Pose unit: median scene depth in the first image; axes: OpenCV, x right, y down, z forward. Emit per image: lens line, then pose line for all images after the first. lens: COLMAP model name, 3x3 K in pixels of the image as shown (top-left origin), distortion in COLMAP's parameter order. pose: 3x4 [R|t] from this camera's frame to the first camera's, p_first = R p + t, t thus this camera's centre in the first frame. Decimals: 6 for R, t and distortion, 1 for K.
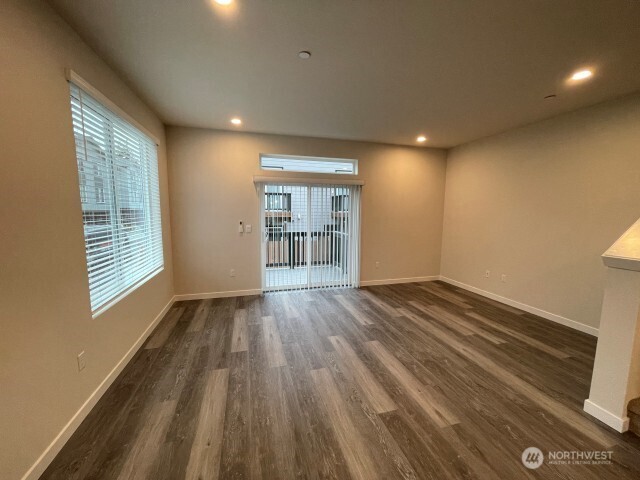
lens RADIAL K [[257.3, 0, 320.0], [0, 257.3, 240.0], [0, 0, 1]] dist [-0.000009, 0.000164]
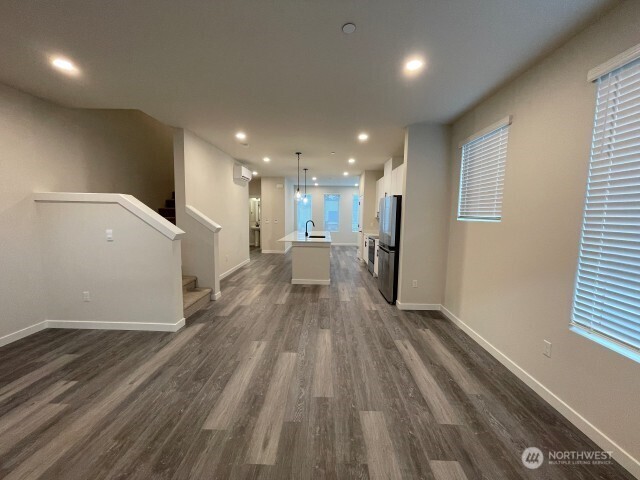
lens RADIAL K [[257.5, 0, 320.0], [0, 257.5, 240.0], [0, 0, 1]] dist [-0.006699, 0.000163]
pose [[-0.953806, -0.052327, 0.295830, -0.204030], [0.011910, 0.977354, 0.211274, -0.165404], [-0.300186, 0.205038, -0.931583, 1.560863]]
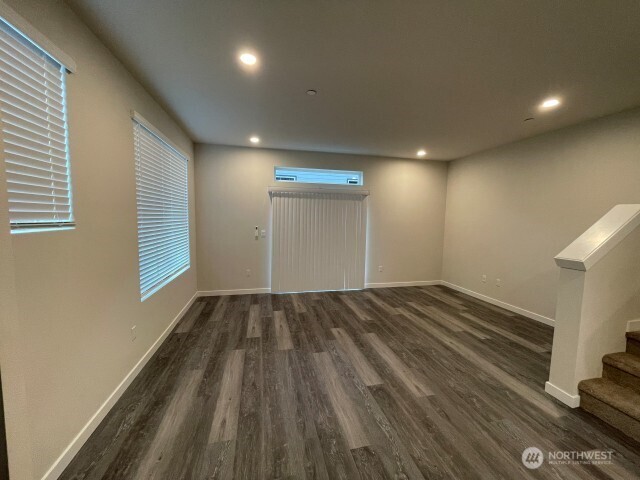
lens RADIAL K [[257.5, 0, 320.0], [0, 257.5, 240.0], [0, 0, 1]] dist [-0.006699, 0.000163]
pose [[0.998654, 0.013262, -0.050145, 0.042246], [-0.014578, 0.999556, -0.025968, 0.017482], [0.049779, 0.026664, 0.998404, -0.170555]]
